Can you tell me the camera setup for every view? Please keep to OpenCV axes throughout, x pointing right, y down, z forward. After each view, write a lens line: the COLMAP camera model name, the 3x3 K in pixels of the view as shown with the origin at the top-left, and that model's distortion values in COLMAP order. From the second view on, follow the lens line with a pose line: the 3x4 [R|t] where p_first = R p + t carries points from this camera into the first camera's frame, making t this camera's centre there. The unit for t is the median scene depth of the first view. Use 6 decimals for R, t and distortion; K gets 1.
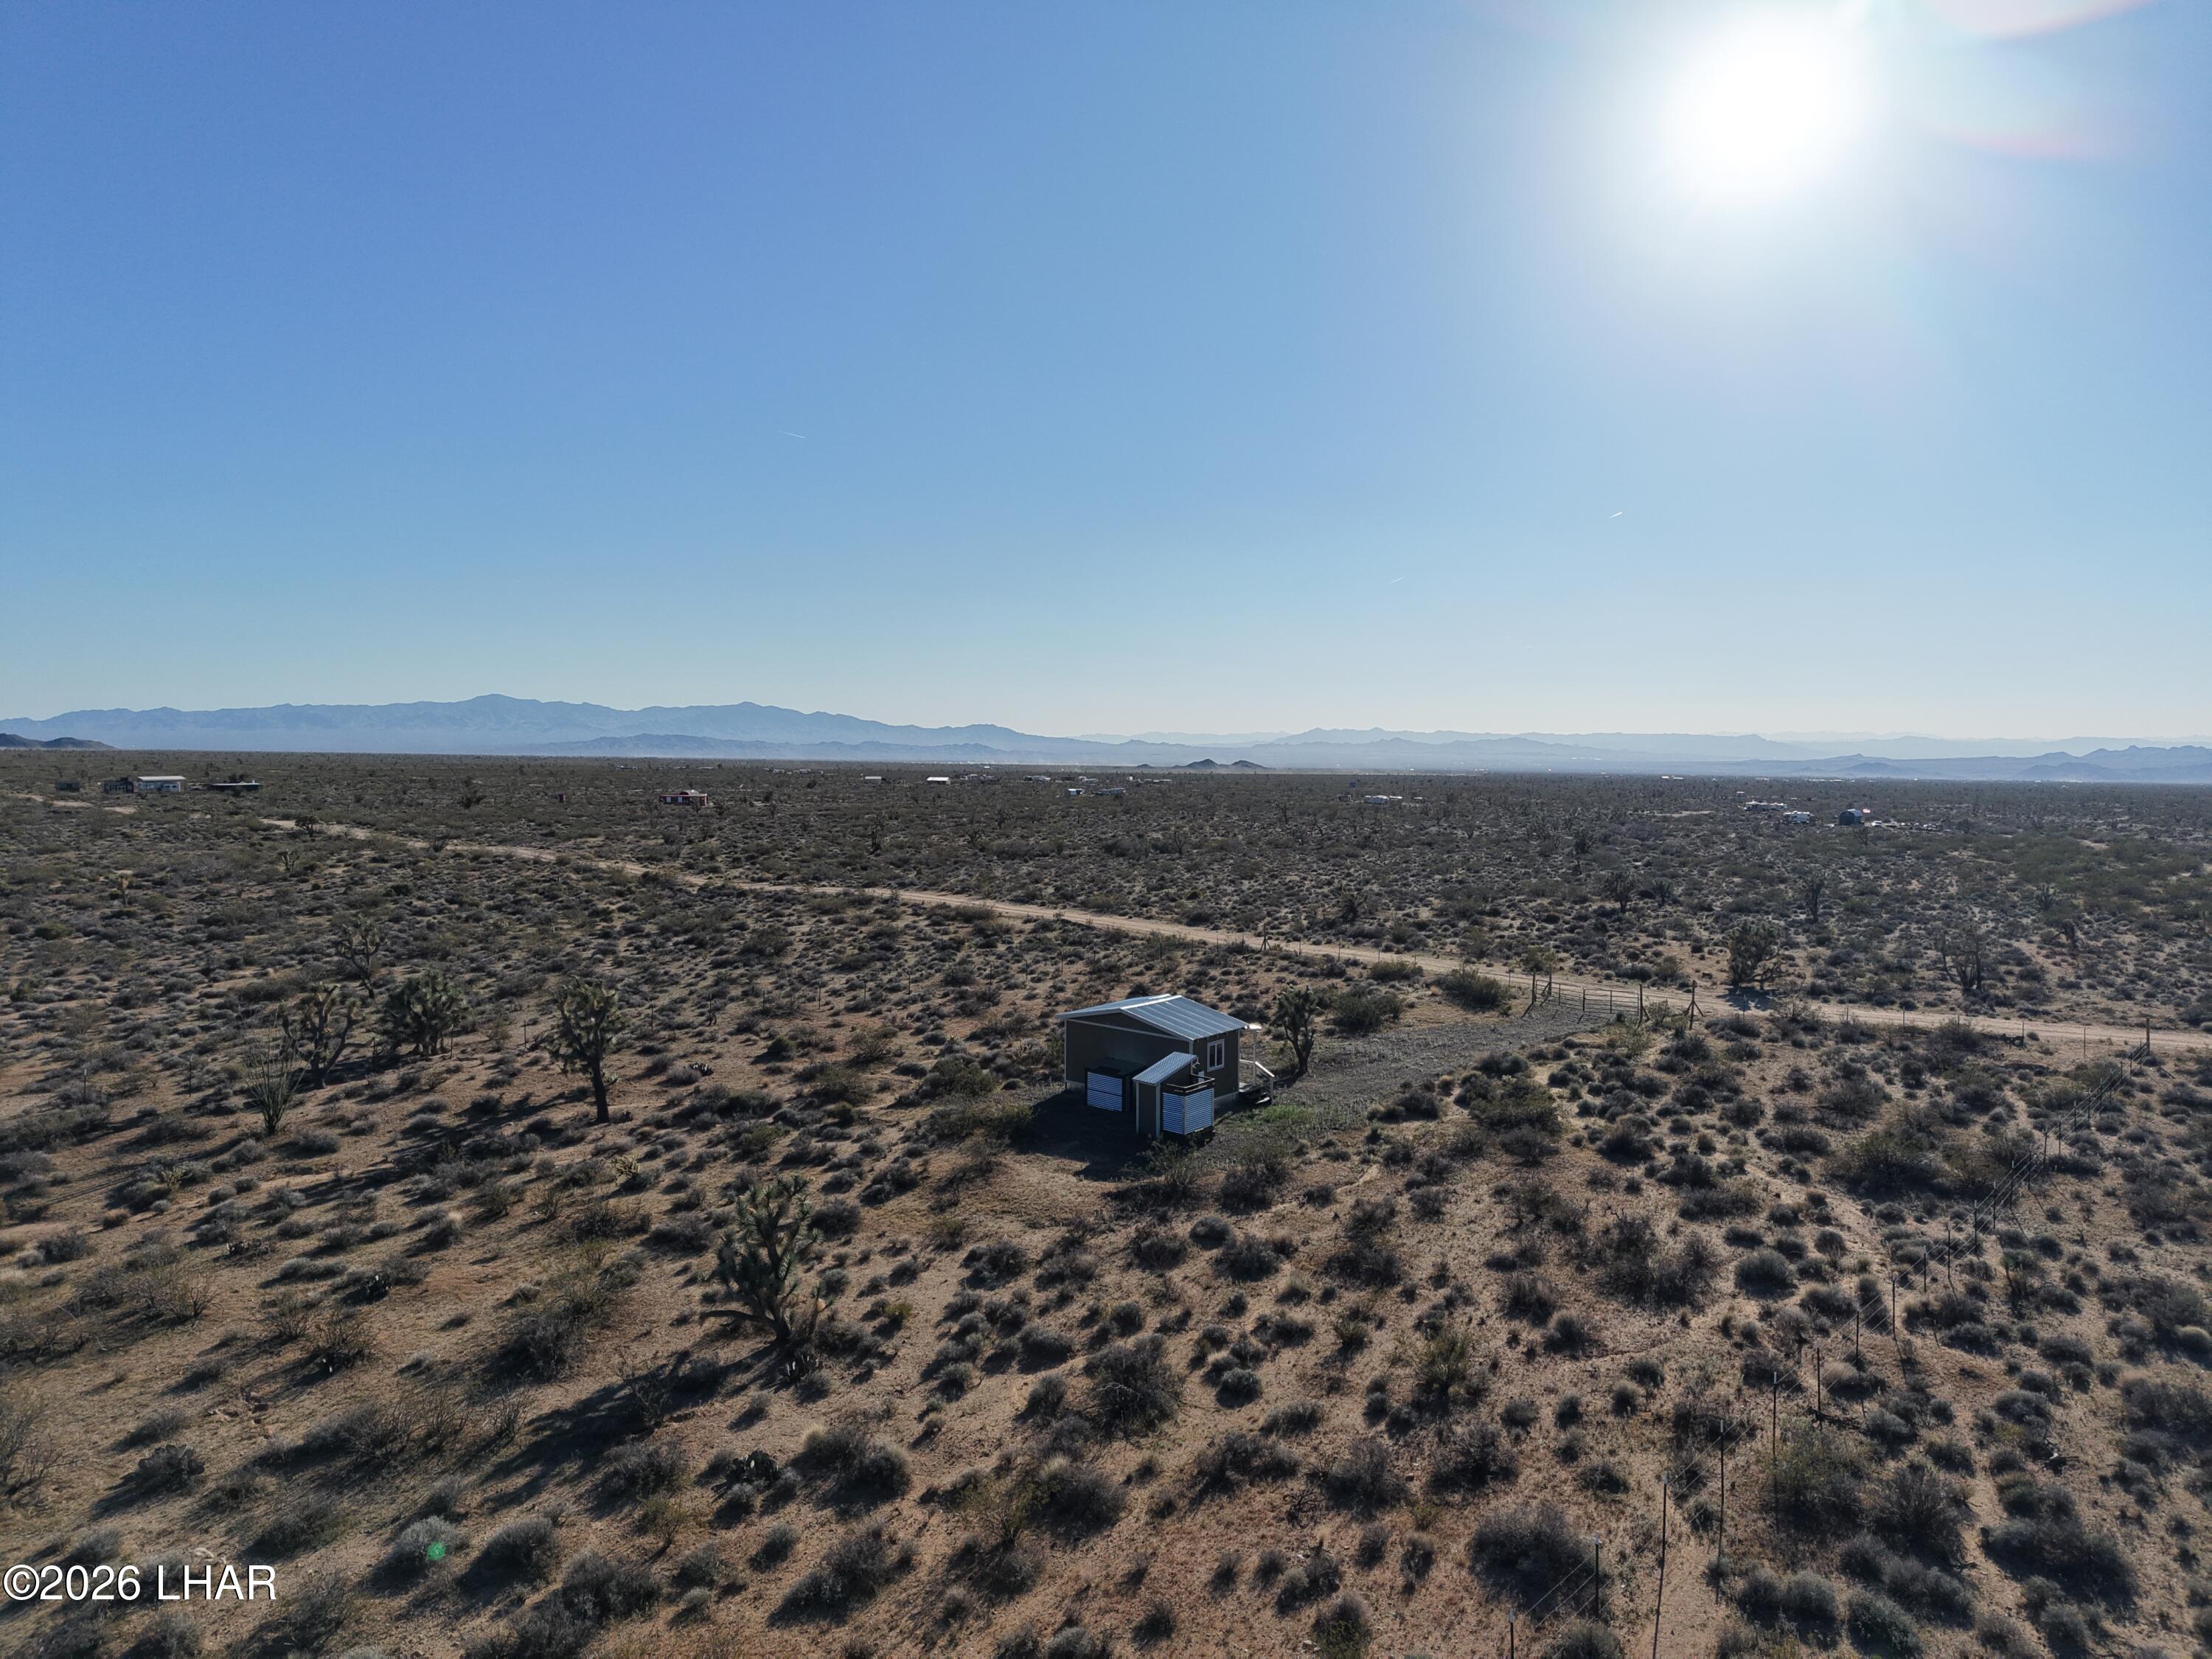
lens RADIAL K [[1477.7, 0, 1121.6], [0, 1477.7, 822.9], [0, 0, 1]] dist [0.036338, -0.045998]
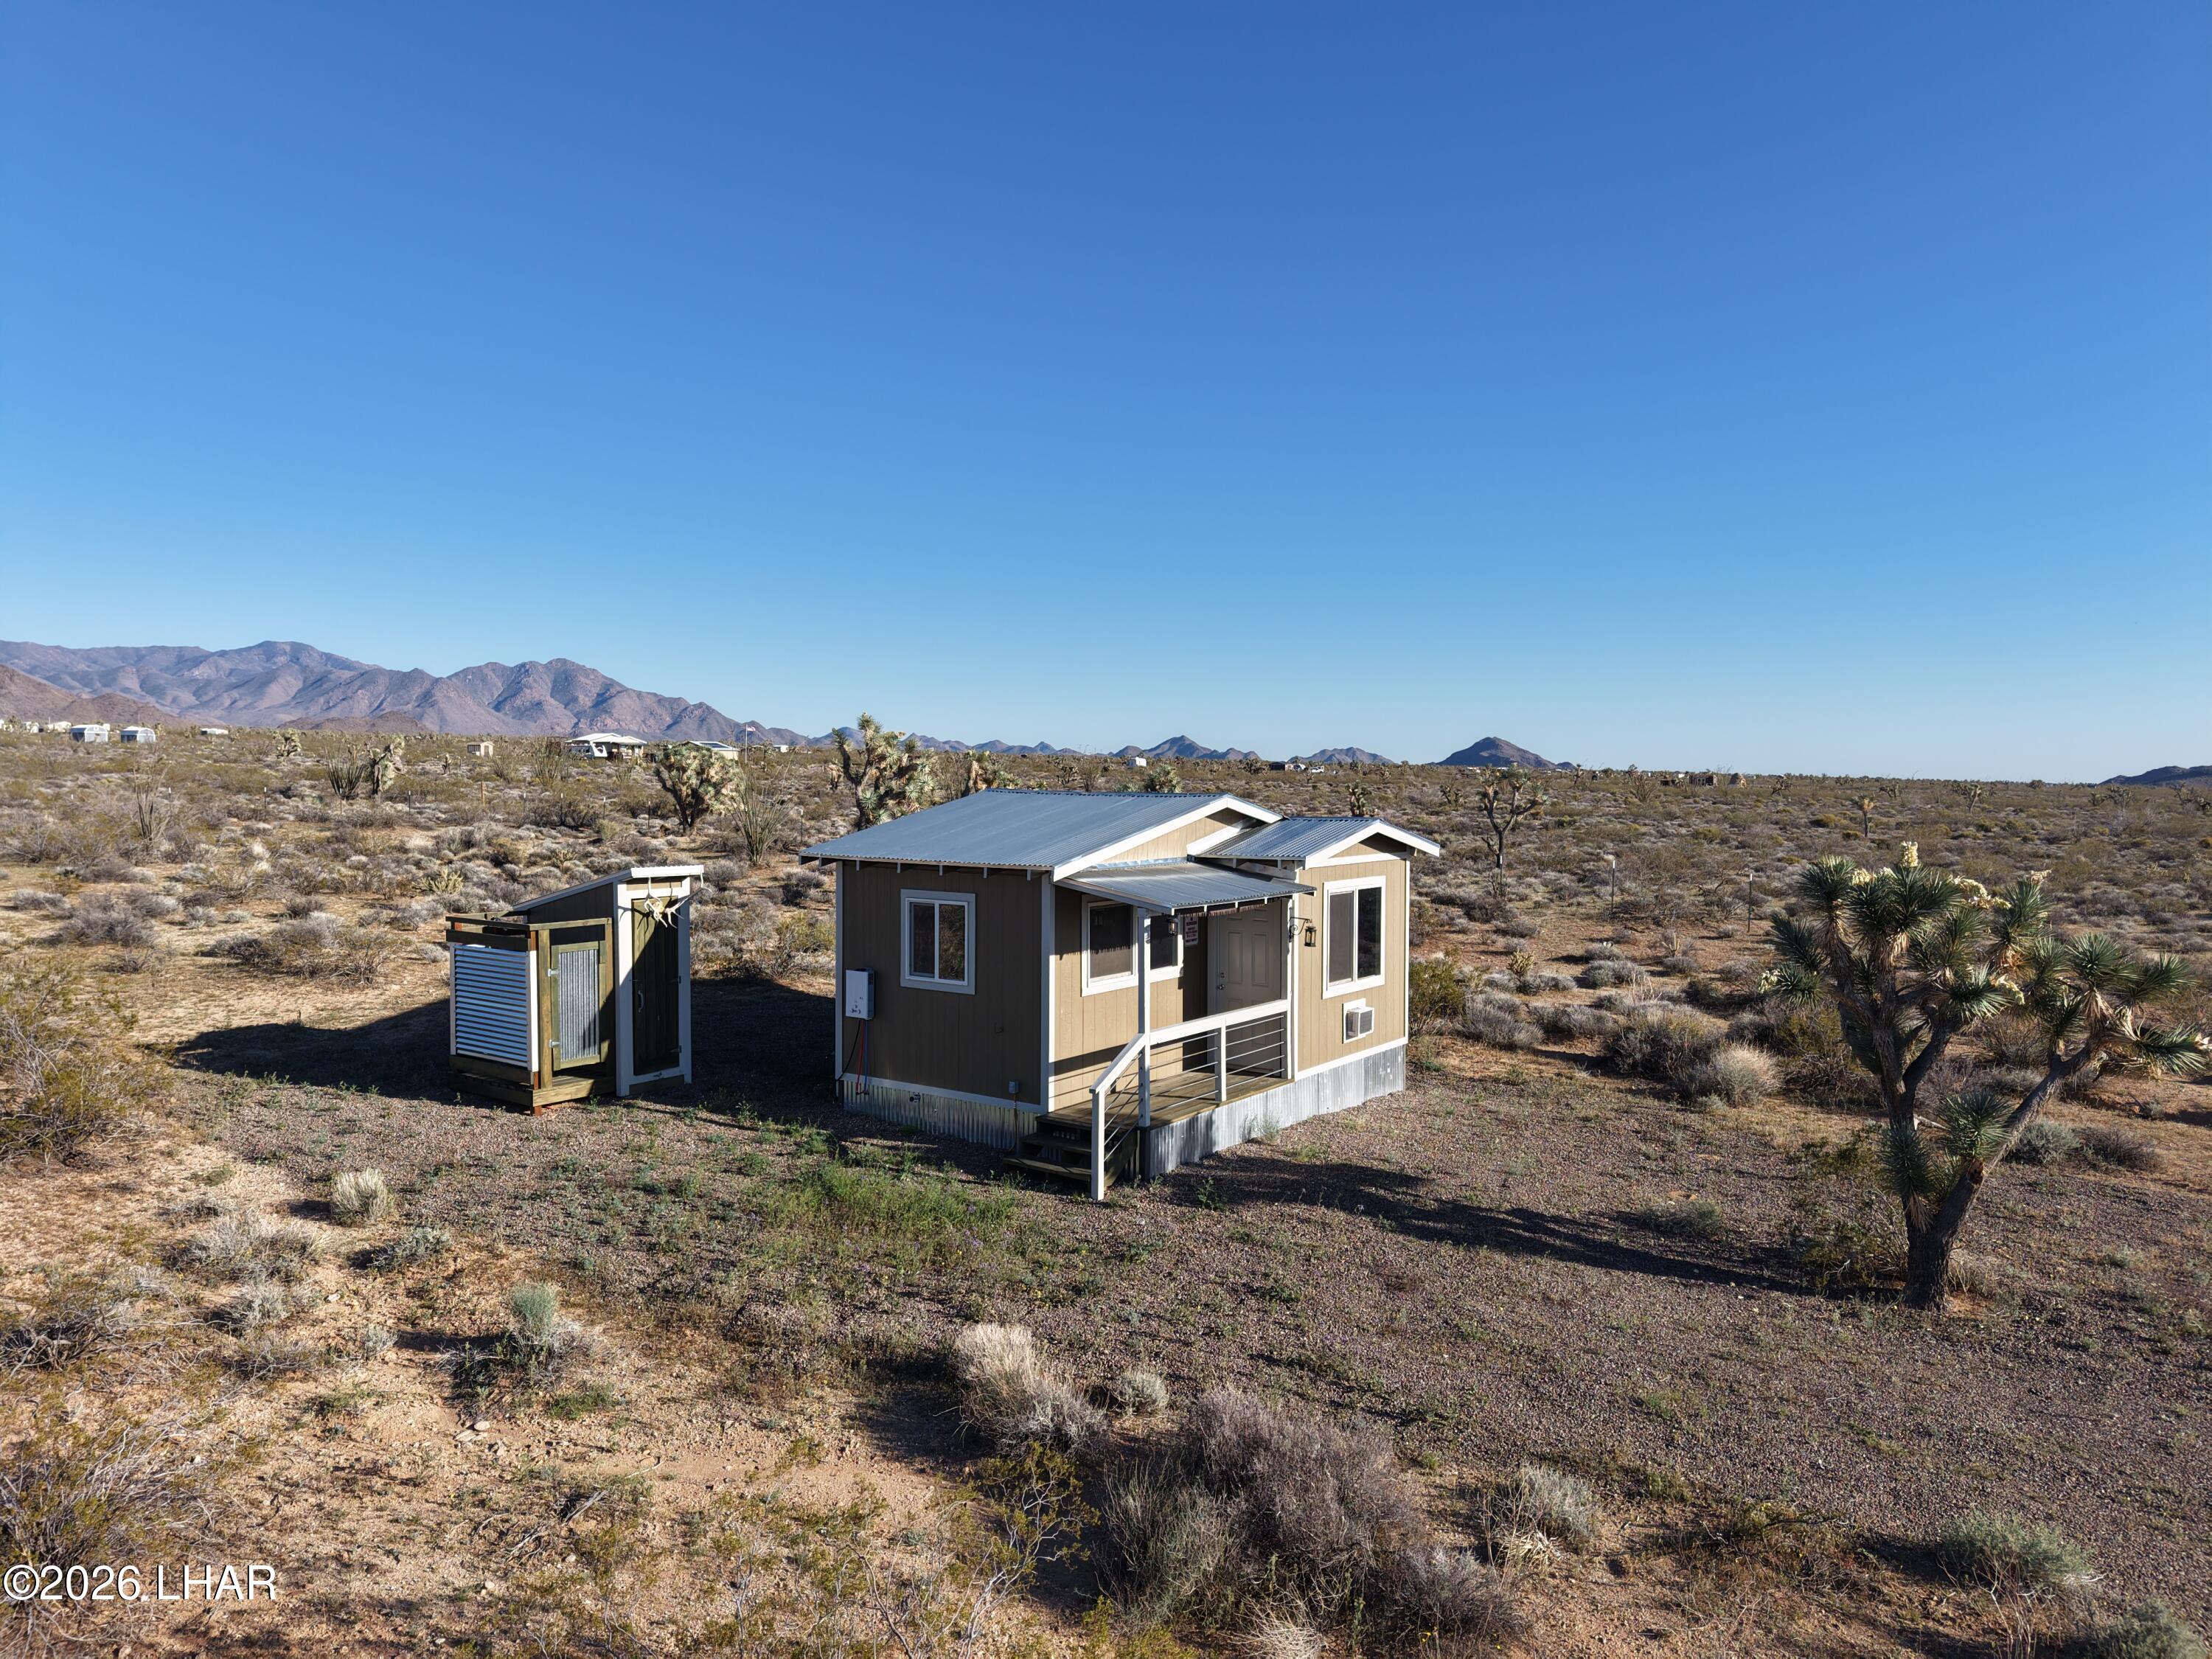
lens RADIAL K [[1477.7, 0, 1100.2], [0, 1477.7, 843.6], [0, 0, 1]] dist [0.036338, -0.045998]
pose [[0.058825, 0.038318, -0.997533, 0.271360], [-0.063189, 0.997402, 0.034587, 0.095450], [0.996266, 0.060999, 0.061093, 0.769960]]
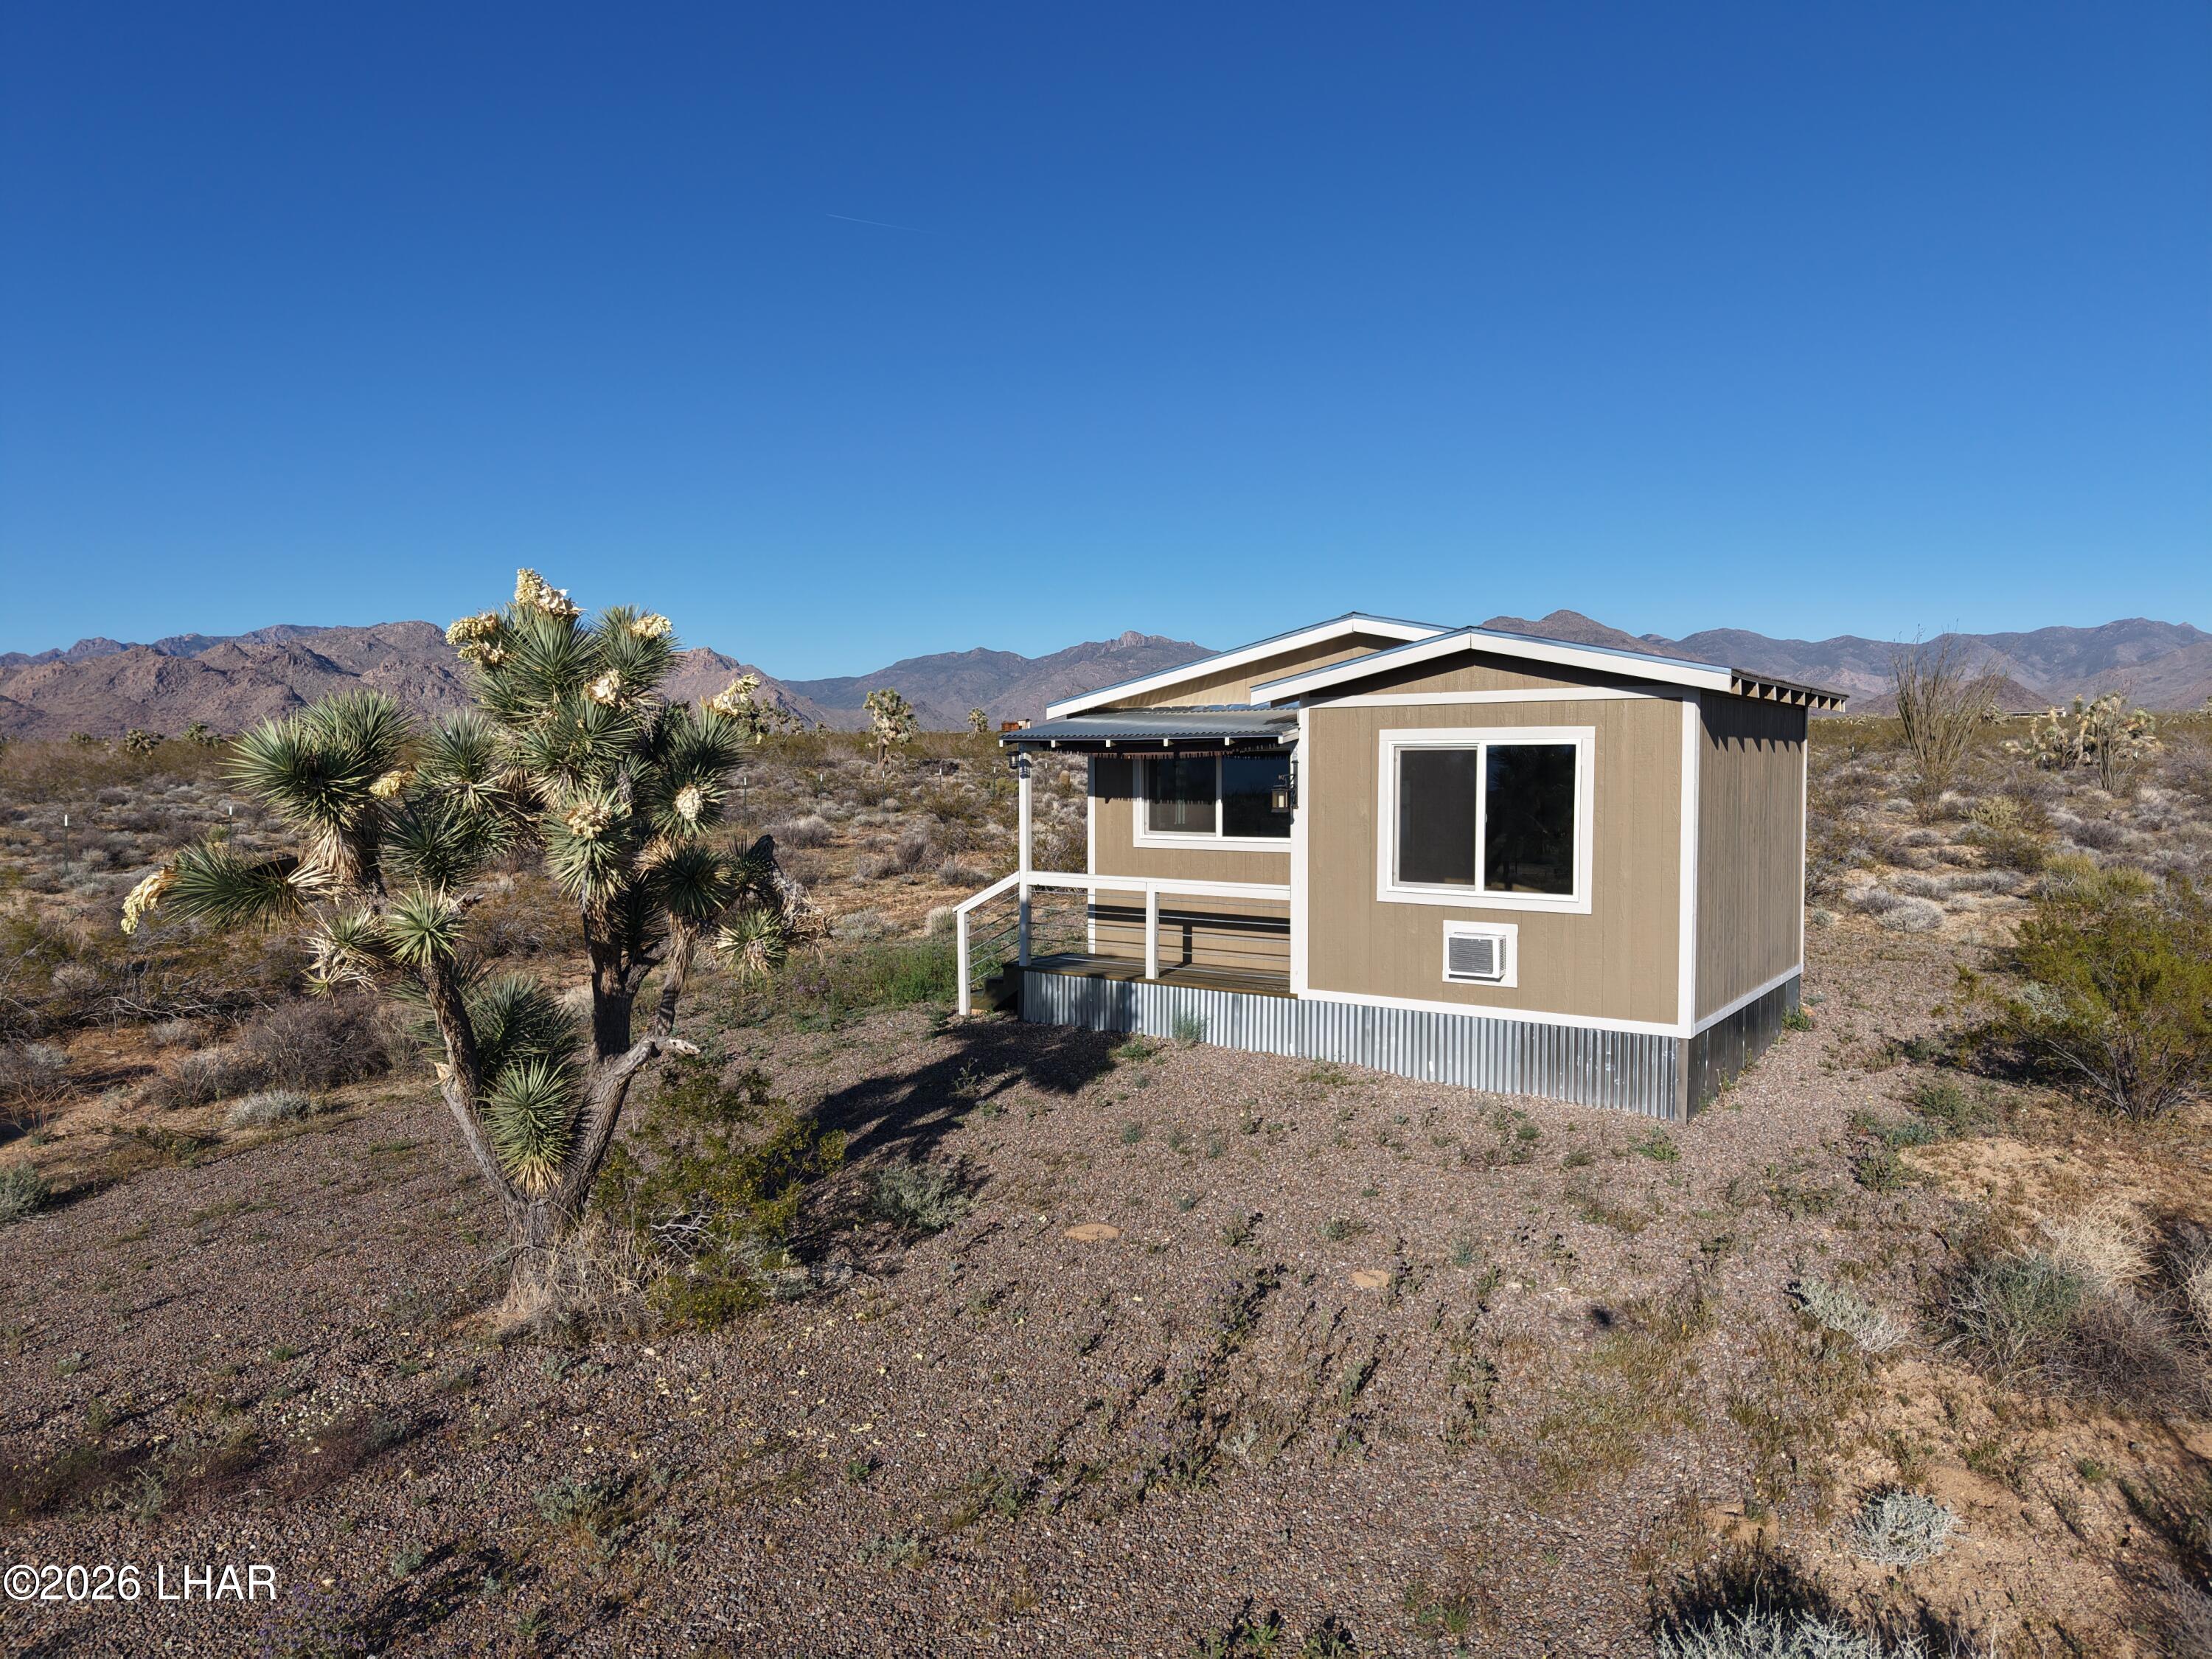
lens RADIAL K [[1477.7, 0, 1090.2], [0, 1477.7, 842.9], [0, 0, 1]] dist [0.036338, -0.045998]
pose [[-0.997571, -0.002620, -0.069603, 0.075421], [-0.010104, 0.994166, 0.107390, 0.103115], [0.068916, 0.107832, -0.991778, 0.984227]]
